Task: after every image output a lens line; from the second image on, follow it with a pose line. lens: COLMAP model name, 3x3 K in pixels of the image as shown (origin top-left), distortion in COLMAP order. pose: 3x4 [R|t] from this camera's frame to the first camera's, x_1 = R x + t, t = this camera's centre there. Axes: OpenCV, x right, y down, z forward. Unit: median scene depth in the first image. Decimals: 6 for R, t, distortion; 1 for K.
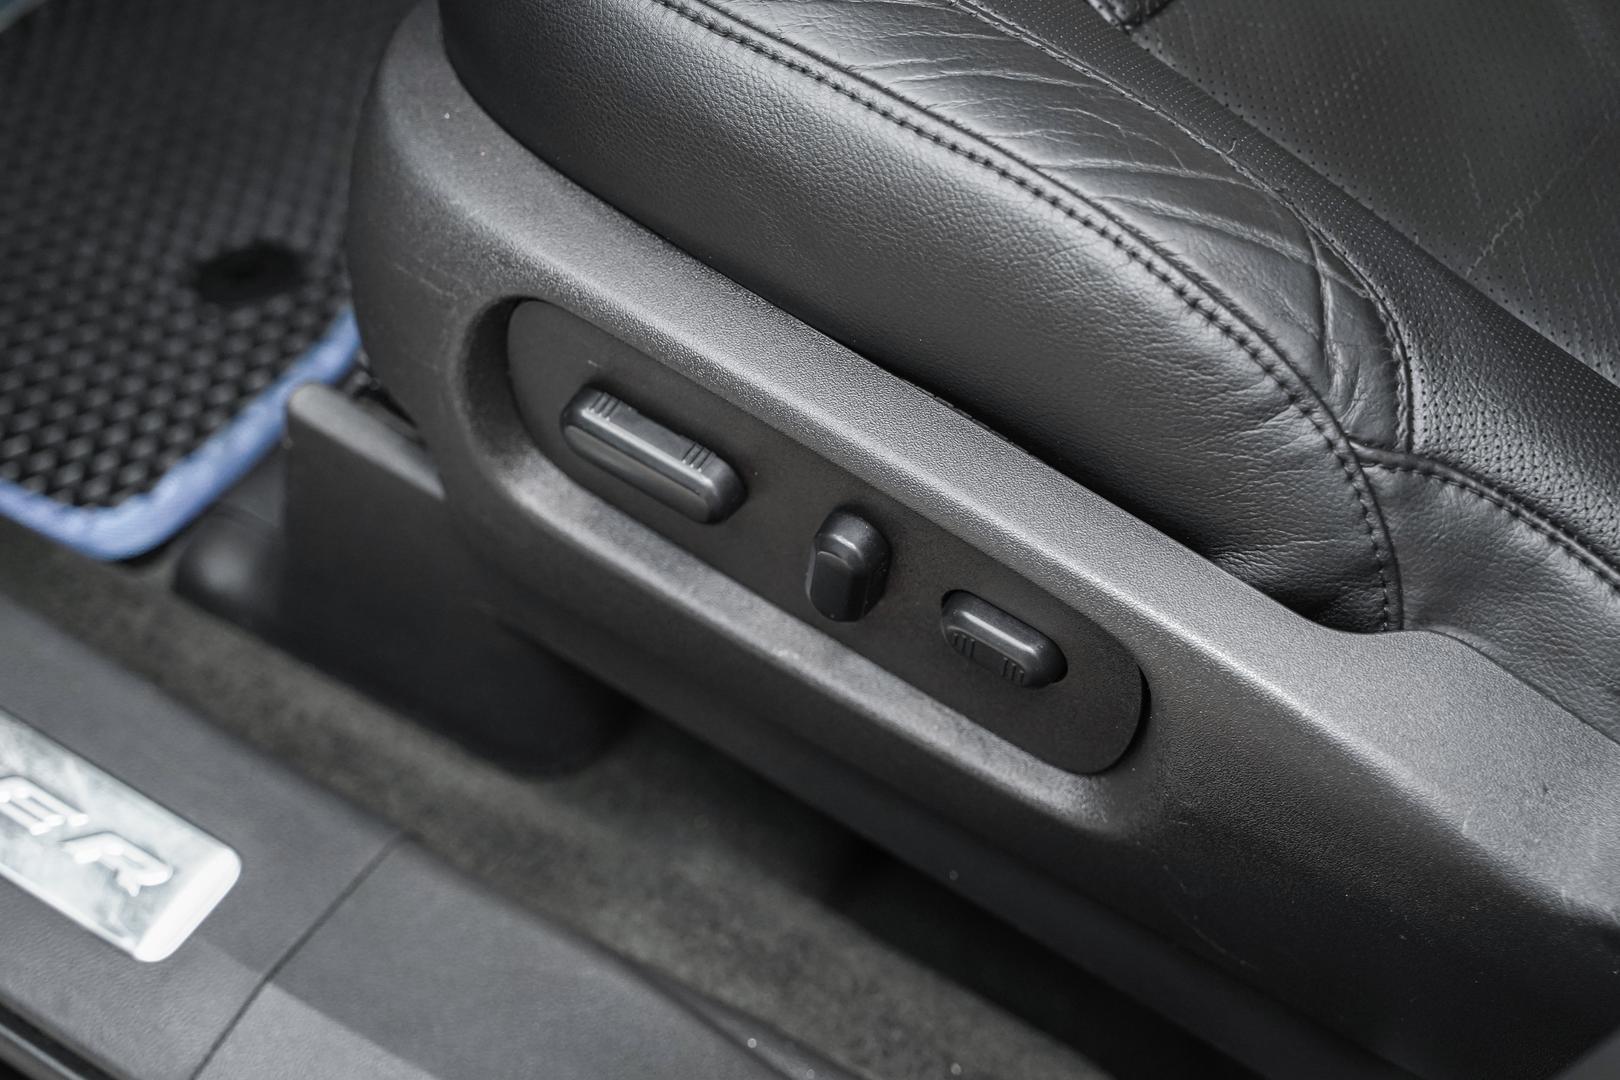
lens RADIAL K [[2943.8, 0, 810.0], [0, 2943.8, 540.0], [0, 0, 1]] dist [-0.029746, -0.027806]
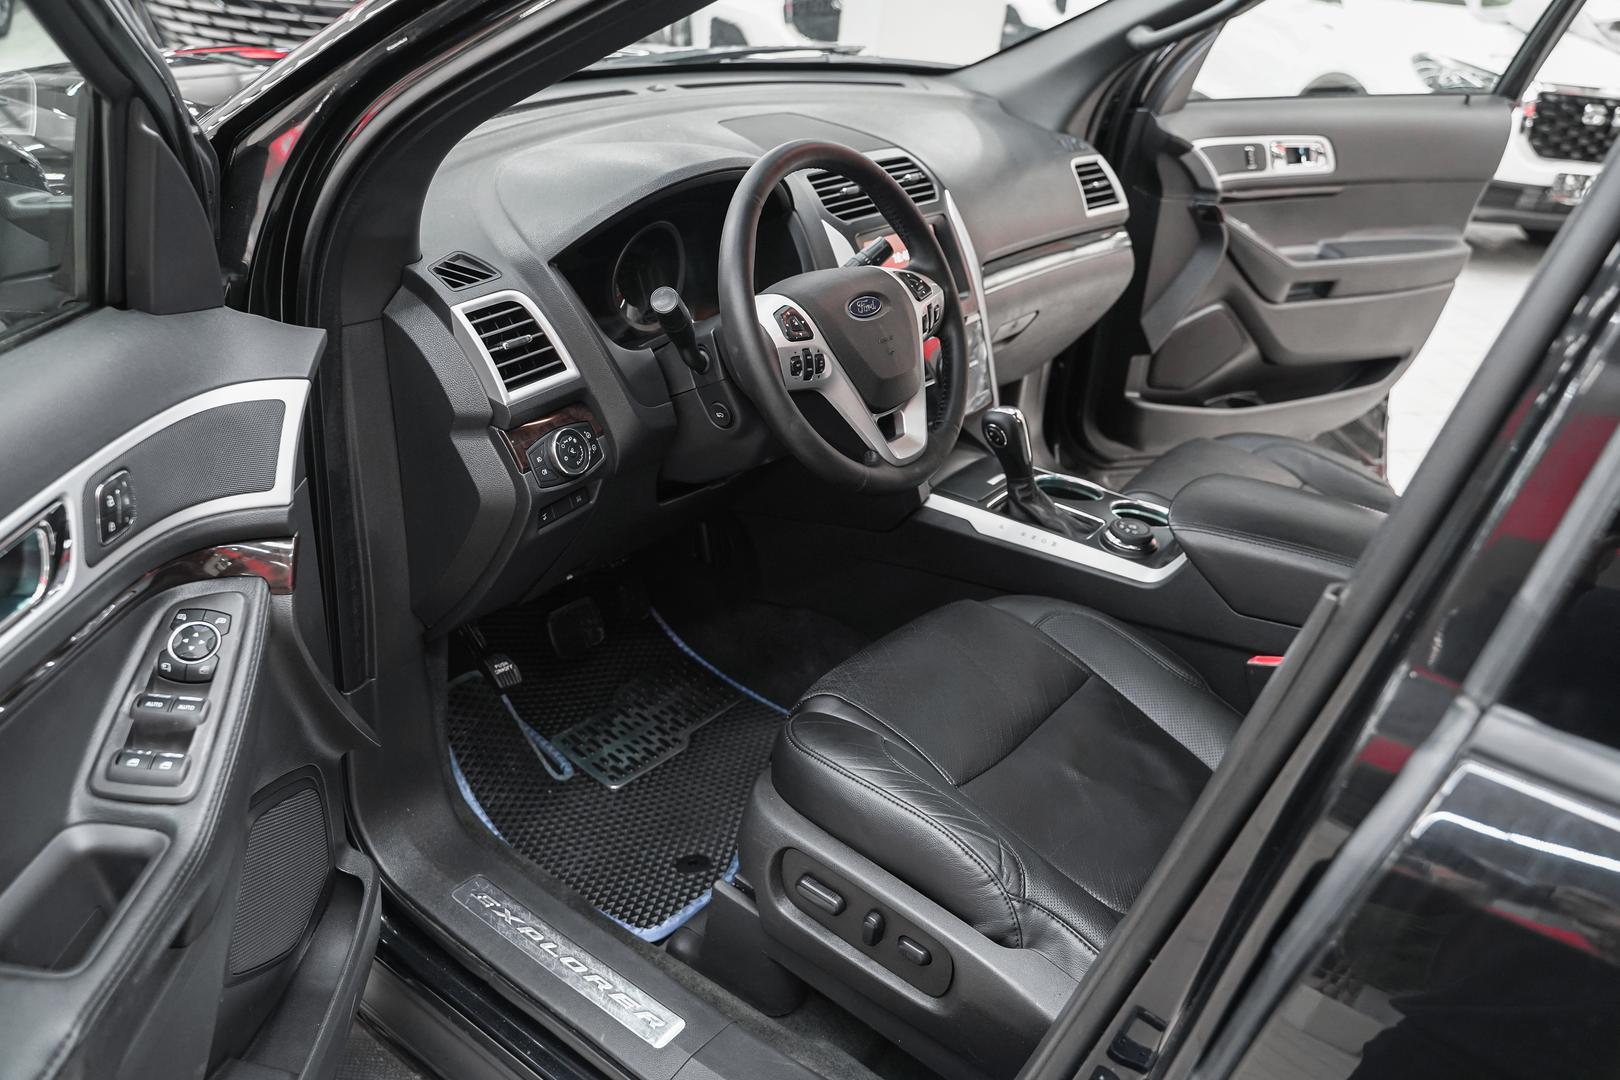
lens RADIAL K [[1293.9, 0, 814.7], [0, 1293.9, 505.3], [0, 0, 1]] dist [-0.002962, -0.015112]
pose [[0.996410, 0.056900, -0.062685, 0.011840], [-0.078511, 0.898079, -0.432770, 0.229197], [0.031672, 0.436138, 0.899322, -0.637877]]
